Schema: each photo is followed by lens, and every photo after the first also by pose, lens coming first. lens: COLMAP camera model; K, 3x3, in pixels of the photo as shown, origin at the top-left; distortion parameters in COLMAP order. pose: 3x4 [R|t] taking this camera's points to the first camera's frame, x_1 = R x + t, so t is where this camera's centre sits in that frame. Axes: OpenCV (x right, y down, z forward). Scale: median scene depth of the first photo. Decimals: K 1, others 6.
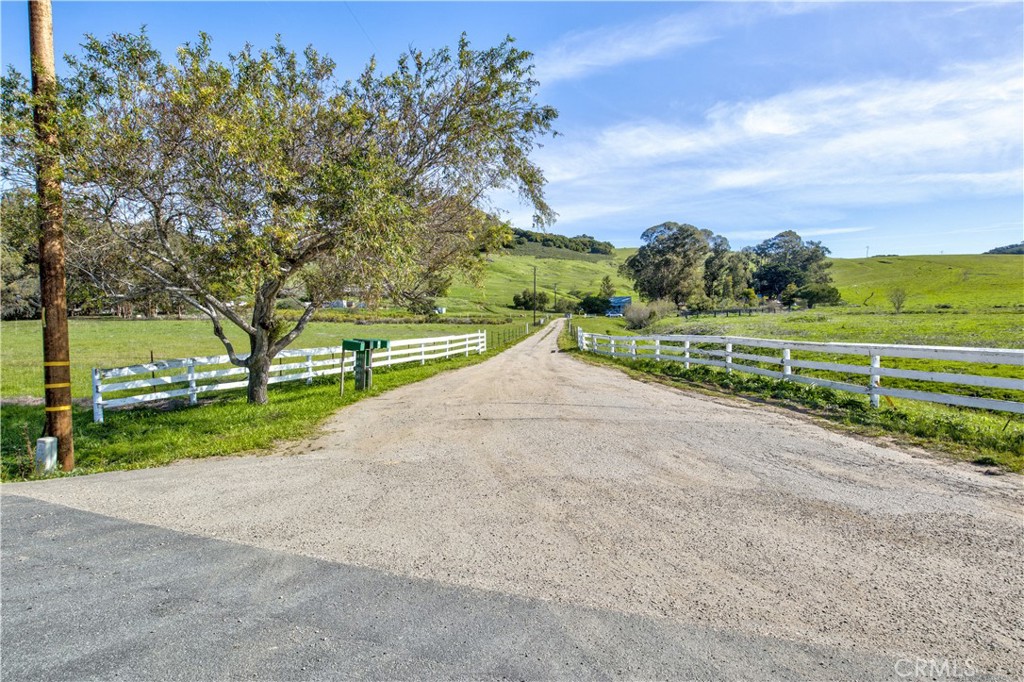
lens RADIAL K [[500.0, 0, 509.9], [0, 500.0, 339.5], [0, 0, 1]] dist [-0.011944, -0.000310]
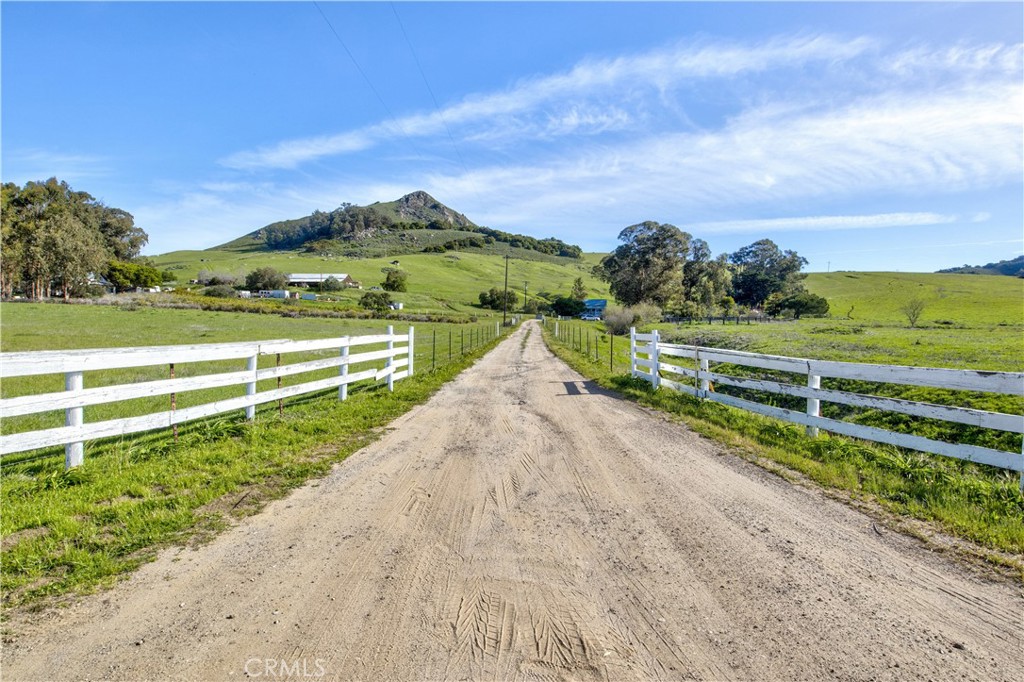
lens RADIAL K [[500.0, 0, 509.3], [0, 500.0, 346.7], [0, 0, 1]] dist [-0.011944, -0.000310]
pose [[0.996949, 0.033668, 0.070422, 0.000452], [-0.034447, 0.999358, 0.009884, -0.001435], [-0.070044, -0.012280, 0.997468, 0.084977]]
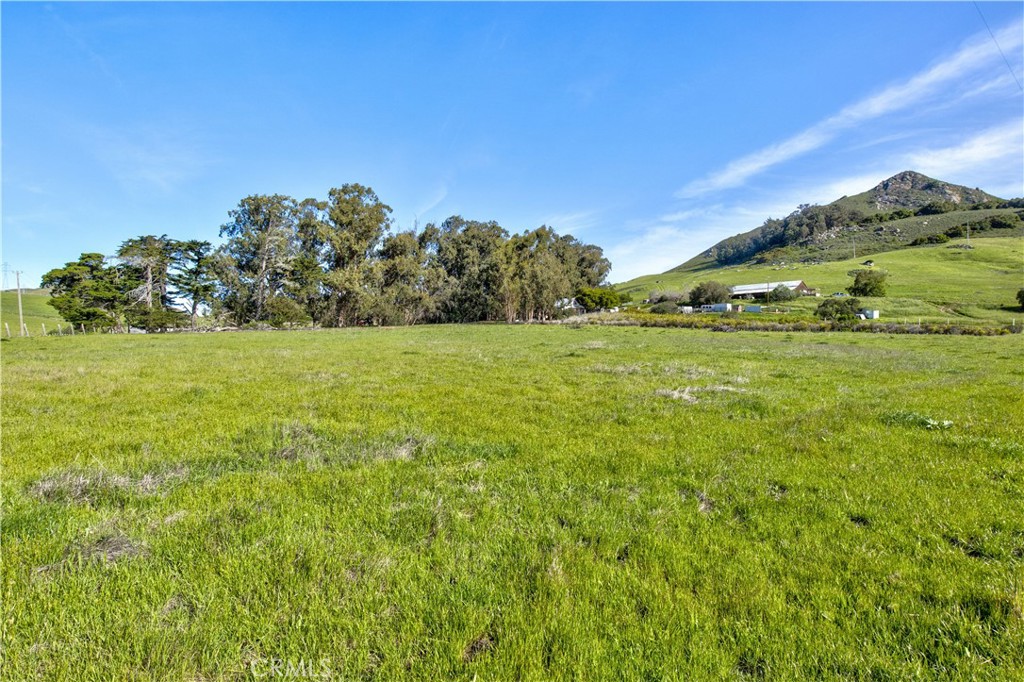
lens RADIAL K [[500.0, 0, 509.1], [0, 500.0, 346.9], [0, 0, 1]] dist [-0.011944, -0.000310]
pose [[0.710489, 0.036808, -0.702745, -0.008575], [-0.039386, 0.999146, 0.012513, -0.002671], [0.702605, 0.018788, 0.711332, 0.146413]]
